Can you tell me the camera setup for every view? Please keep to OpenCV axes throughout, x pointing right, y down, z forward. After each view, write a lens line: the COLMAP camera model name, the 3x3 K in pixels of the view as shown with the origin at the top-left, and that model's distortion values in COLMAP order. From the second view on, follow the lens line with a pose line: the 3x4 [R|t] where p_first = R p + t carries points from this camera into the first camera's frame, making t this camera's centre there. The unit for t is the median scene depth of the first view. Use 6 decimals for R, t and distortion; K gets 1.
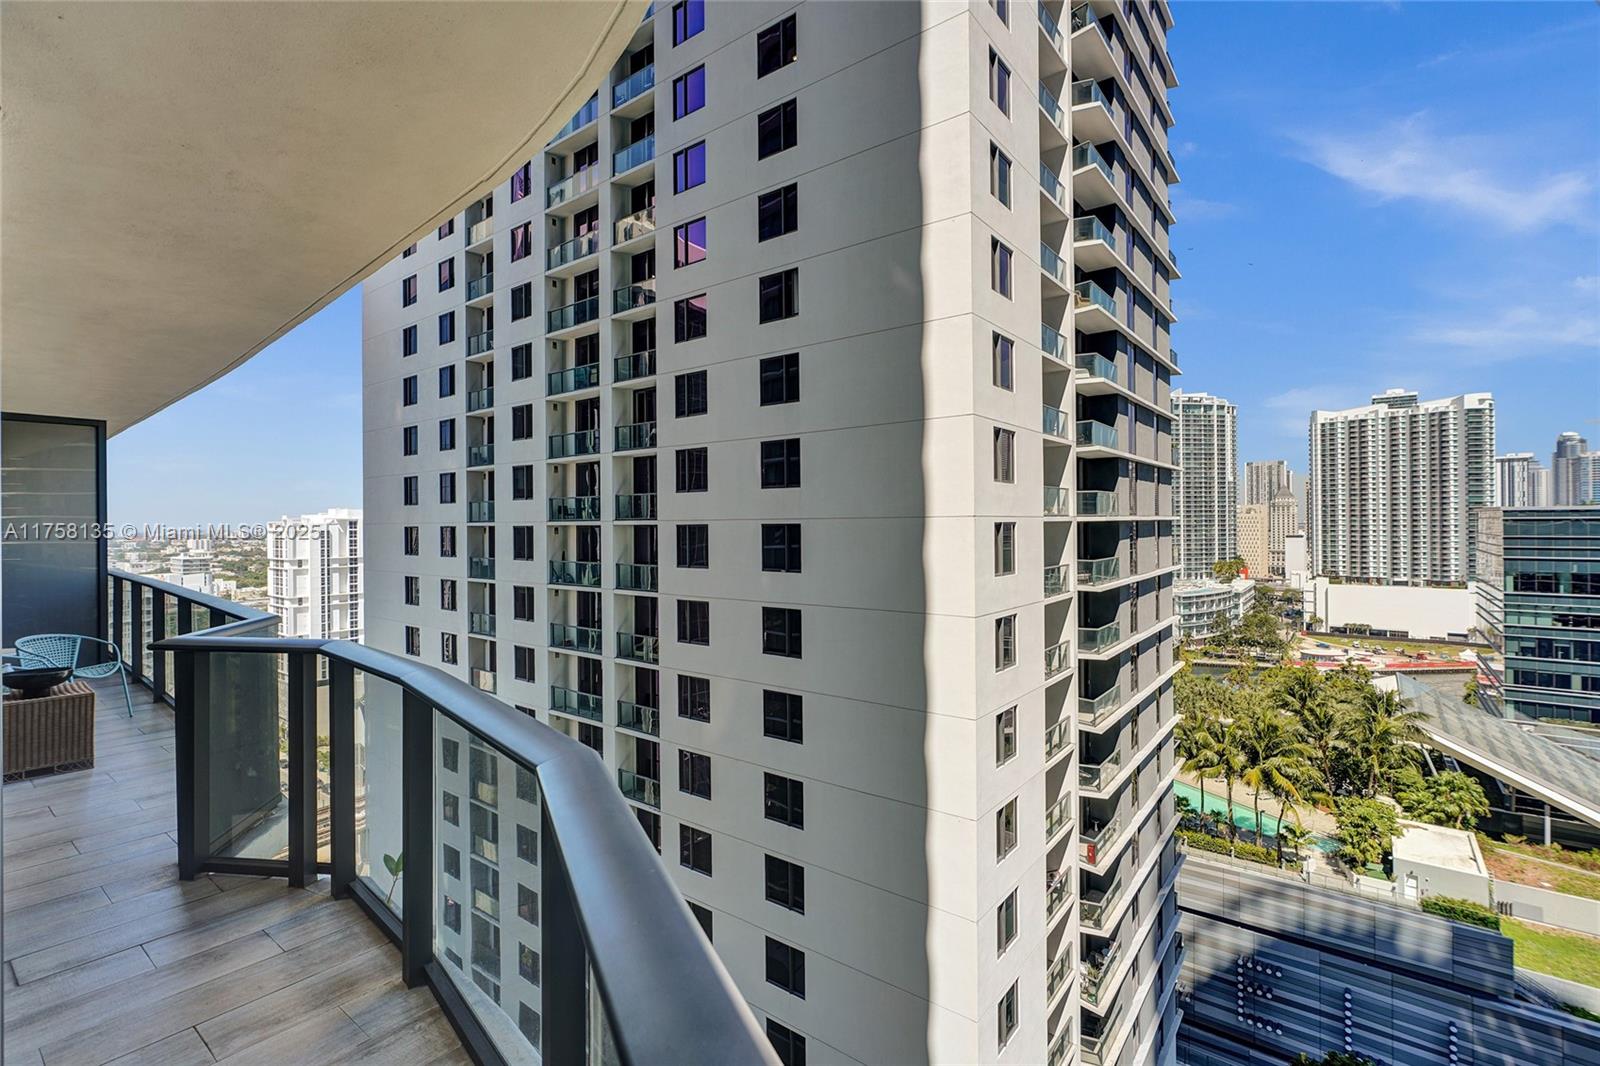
lens RADIAL K [[725.8, 0, 794.3], [0, 725.8, 520.2], [0, 0, 1]] dist [-0.009240, 0.002693]
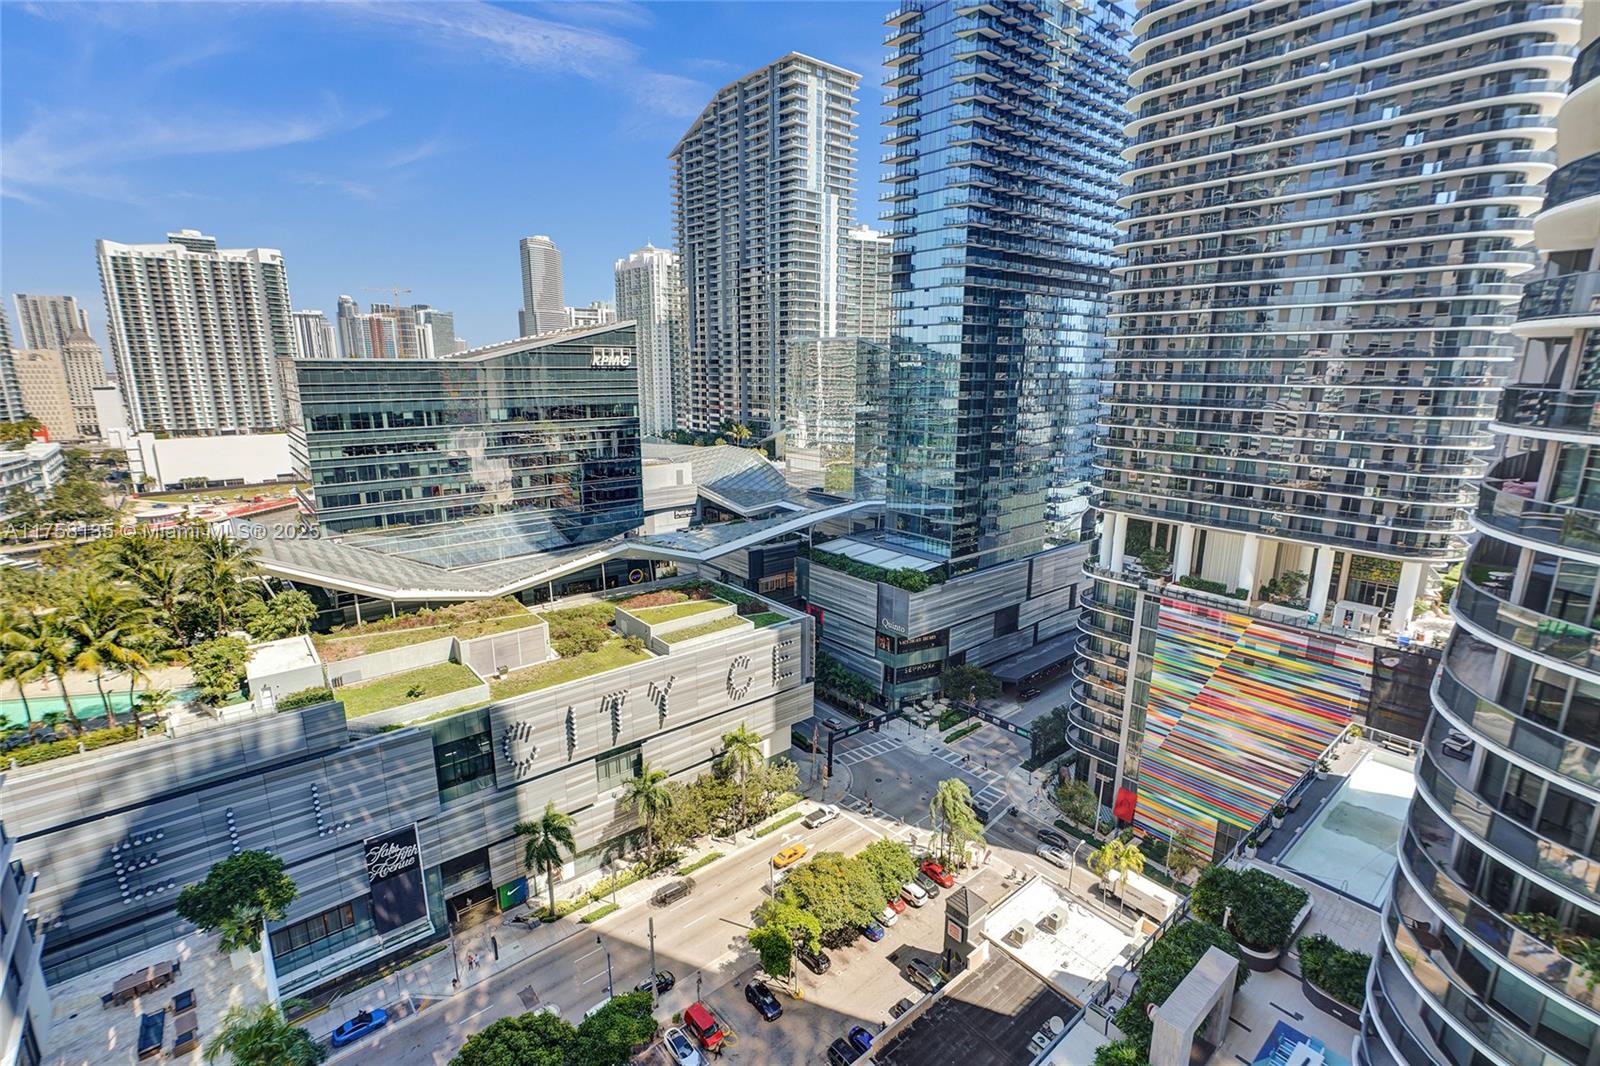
lens RADIAL K [[724.6, 0, 796.7], [0, 724.6, 532.1], [0, 0, 1]] dist [-0.016030, 0.008816]
pose [[0.208084, -0.211032, 0.955074, -0.005416], [-0.004205, 0.976246, 0.216626, 0.000531], [-0.978102, -0.049092, 0.202254, -0.037149]]
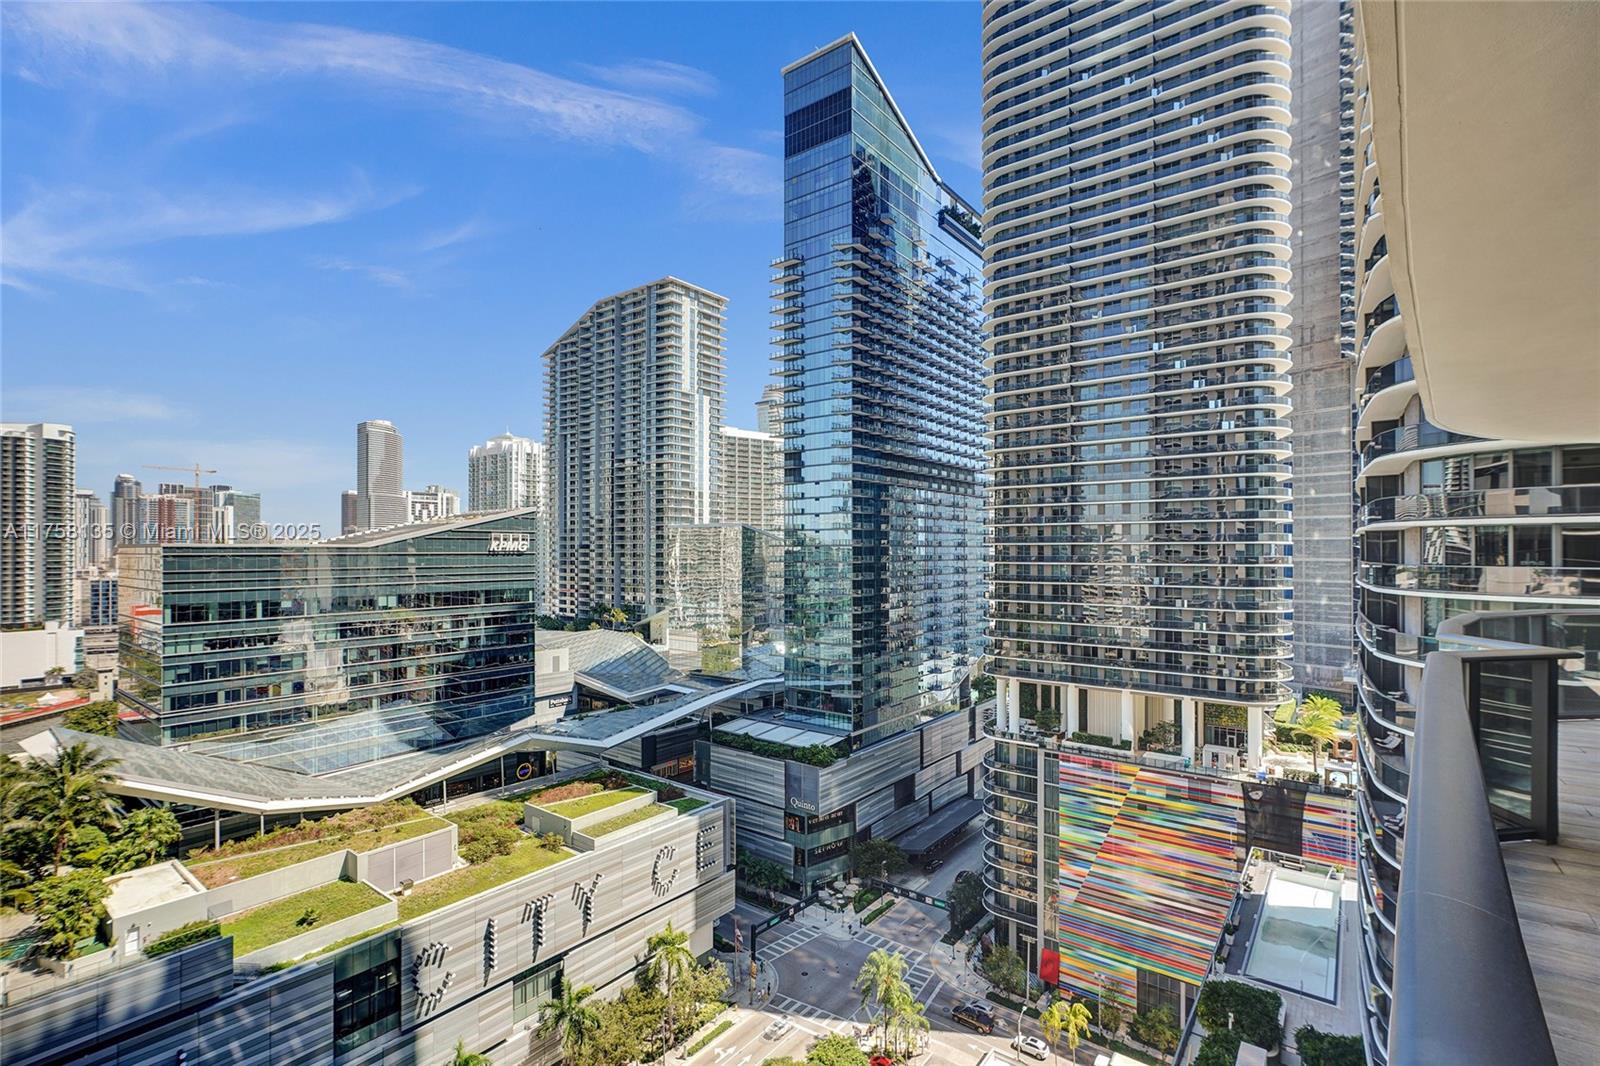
lens RADIAL K [[725.9, 0, 801.7], [0, 725.9, 544.8], [0, 0, 1]] dist [-0.015545, 0.008167]
pose [[-0.005320, 0.014242, 0.999884, -0.097641], [0.001620, 0.999897, -0.014233, -0.000396], [-0.999985, 0.001544, -0.005343, 0.105717]]
